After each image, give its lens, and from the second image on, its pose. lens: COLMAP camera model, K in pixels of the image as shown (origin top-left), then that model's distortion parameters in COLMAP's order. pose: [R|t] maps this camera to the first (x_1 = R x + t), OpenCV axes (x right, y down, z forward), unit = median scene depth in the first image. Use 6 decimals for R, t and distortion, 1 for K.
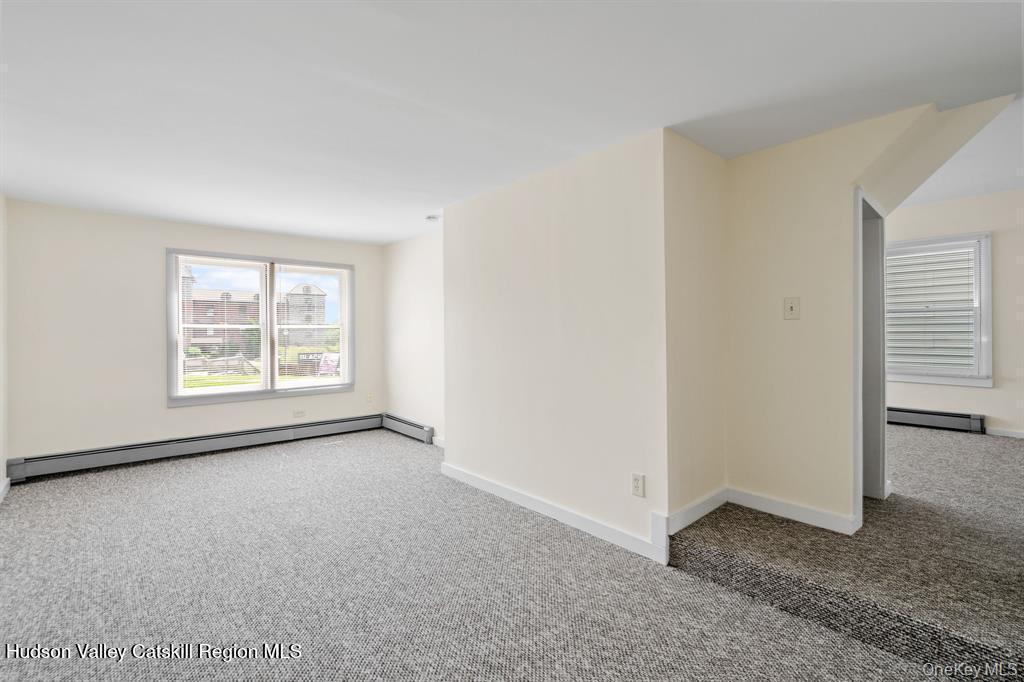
lens RADIAL K [[466.8, 0, 511.9], [0, 466.8, 333.3], [0, 0, 1]] dist [-0.003958, 0.000151]
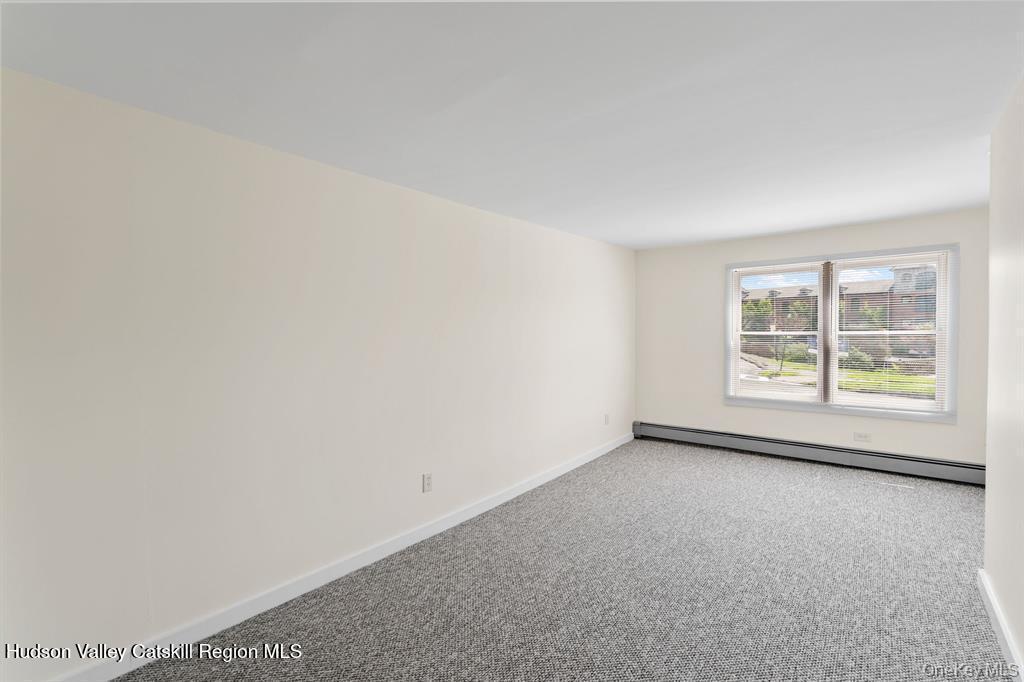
lens RADIAL K [[466.8, 0, 511.7], [0, 466.8, 340.3], [0, 0, 1]] dist [-0.003958, 0.000151]
pose [[0.152619, 0.020026, -0.988082, 0.362219], [0.005767, 0.999760, 0.021154, -0.029509], [0.988268, -0.008927, 0.152467, 0.353064]]
